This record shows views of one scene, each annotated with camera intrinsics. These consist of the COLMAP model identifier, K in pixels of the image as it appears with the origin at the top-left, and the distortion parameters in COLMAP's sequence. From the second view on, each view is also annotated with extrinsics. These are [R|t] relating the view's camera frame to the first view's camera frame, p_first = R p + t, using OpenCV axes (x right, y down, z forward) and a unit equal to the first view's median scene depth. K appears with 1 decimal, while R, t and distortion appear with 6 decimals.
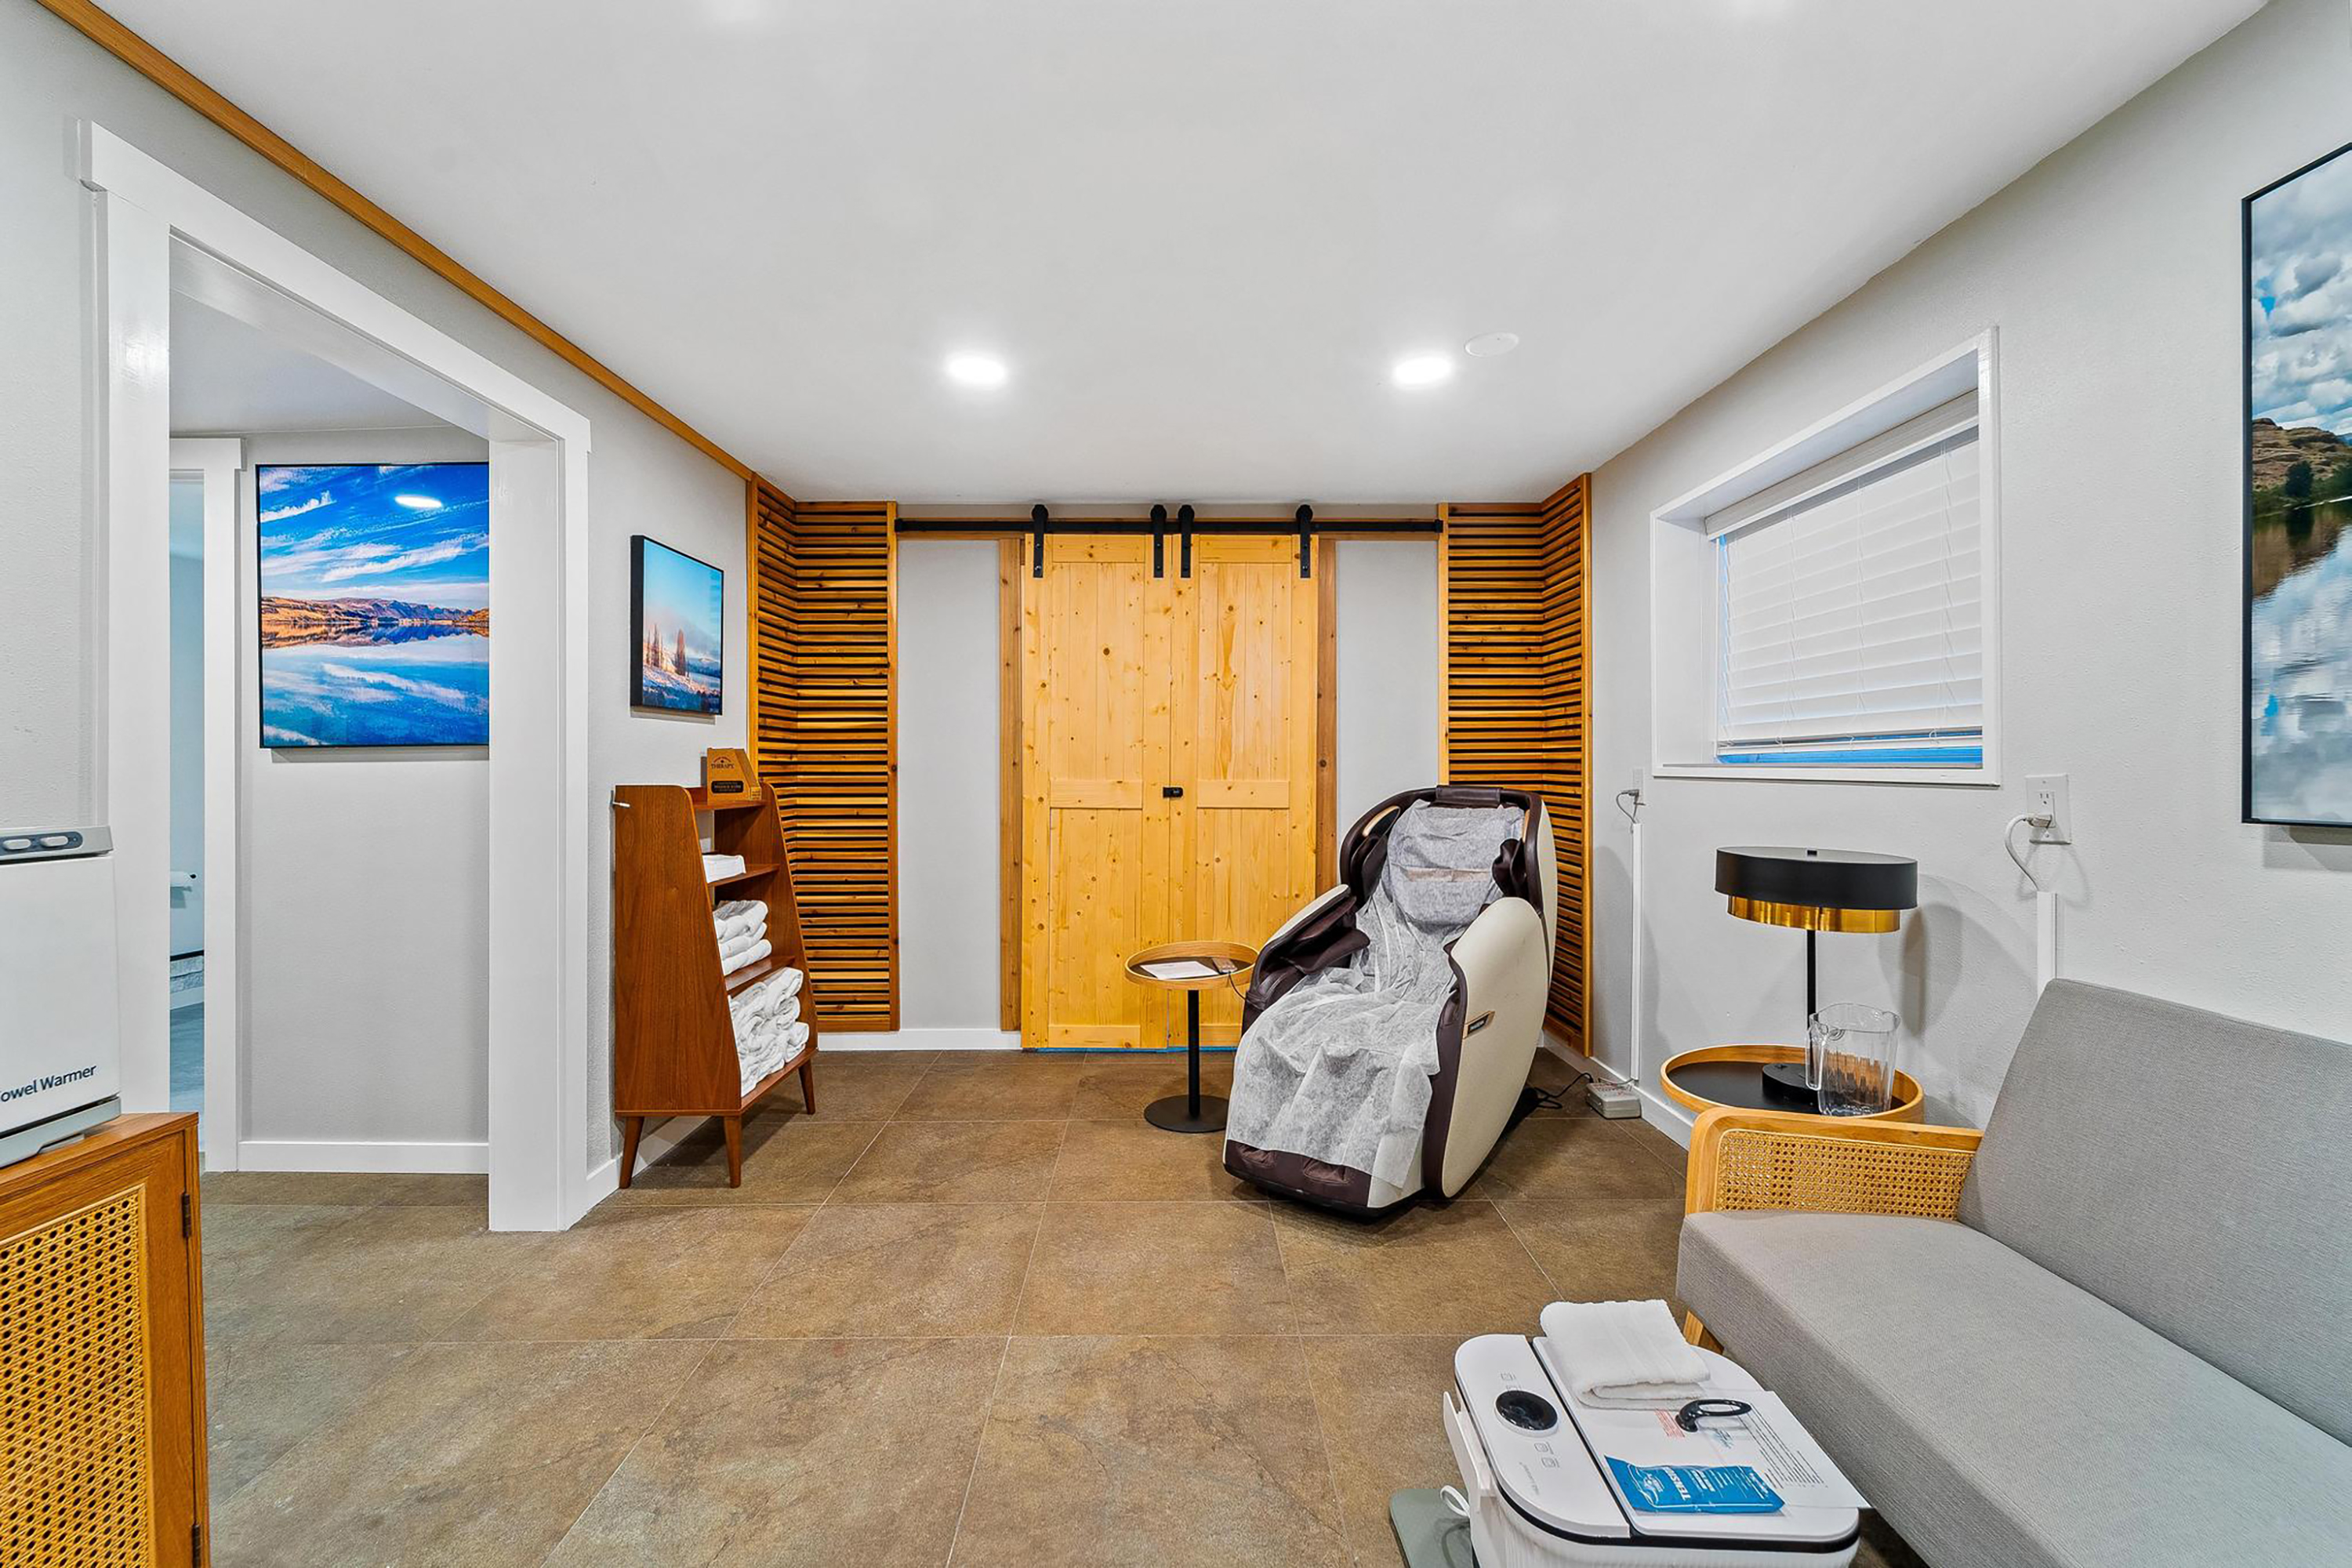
lens RADIAL K [[951.3, 0, 1170.0], [0, 951.3, 768.8], [0, 0, 1]] dist [-0.000031, -0.001616]
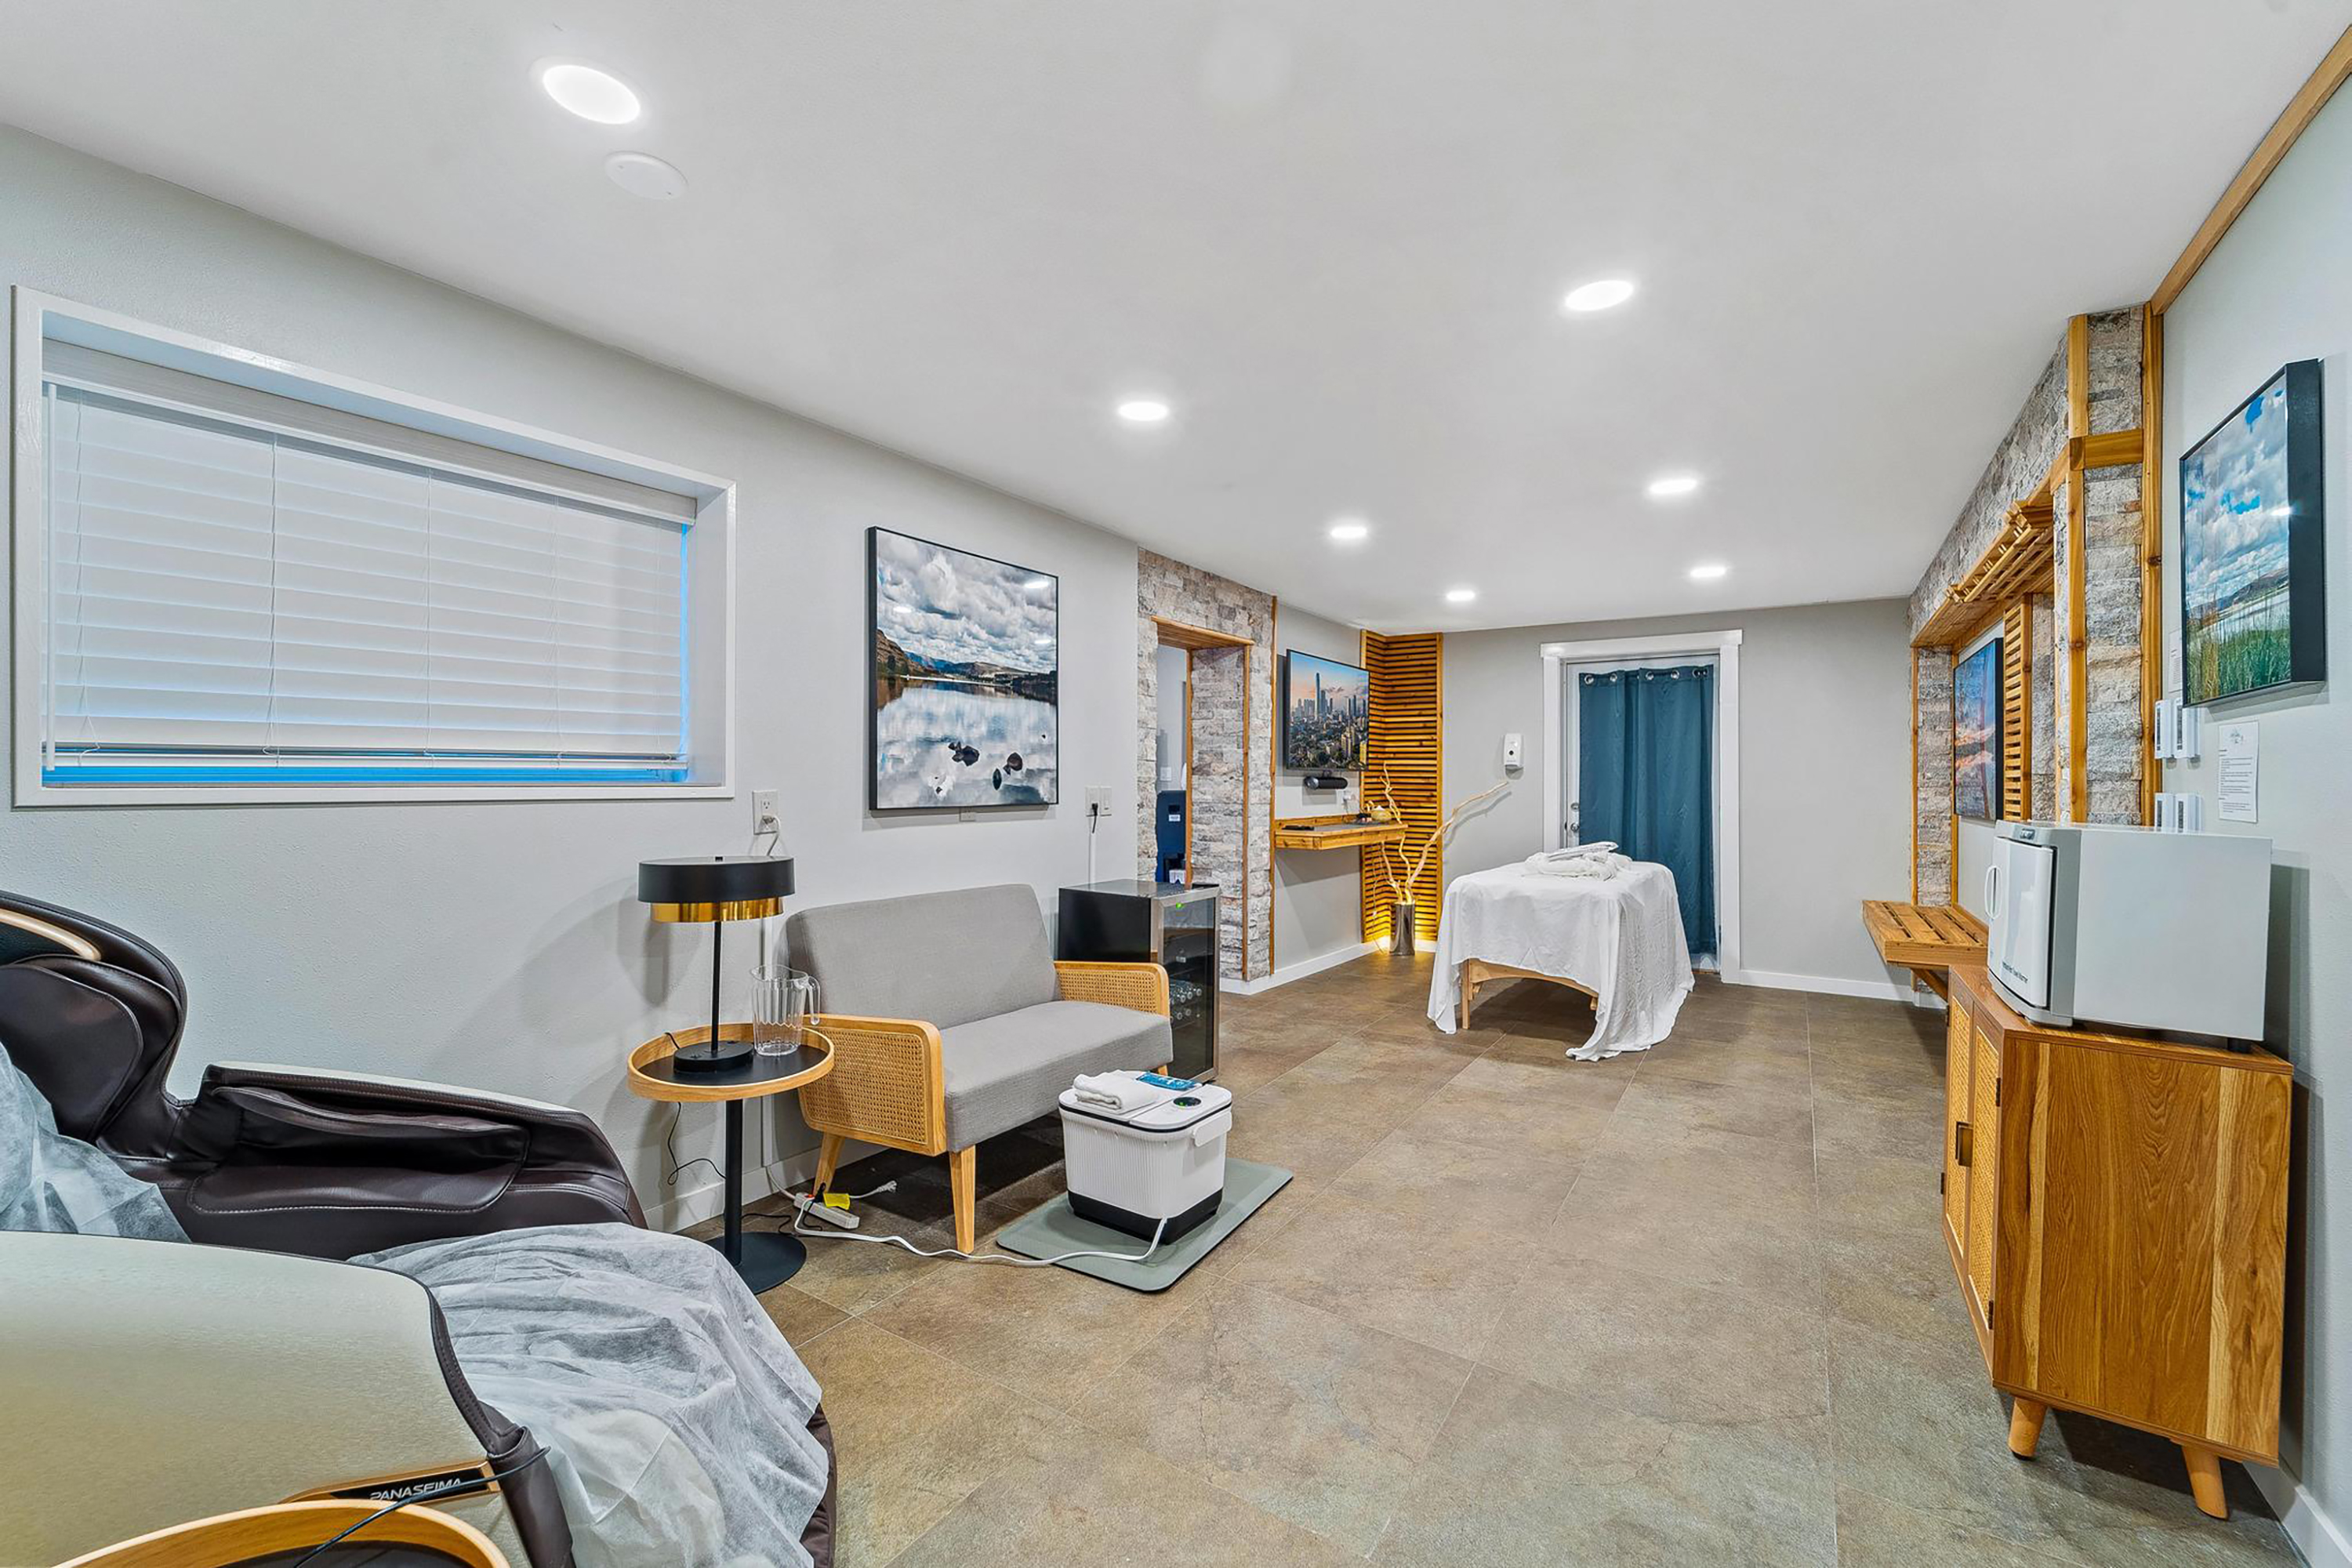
lens RADIAL K [[951.3, 0, 1170.1], [0, 951.3, 777.4], [0, 0, 1]] dist [-0.000031, -0.001616]
pose [[-0.835600, 0.004074, 0.549323, -0.290155], [0.002390, 0.999990, -0.003781, -0.004071], [-0.549333, -0.001846, -0.835601, 1.102647]]
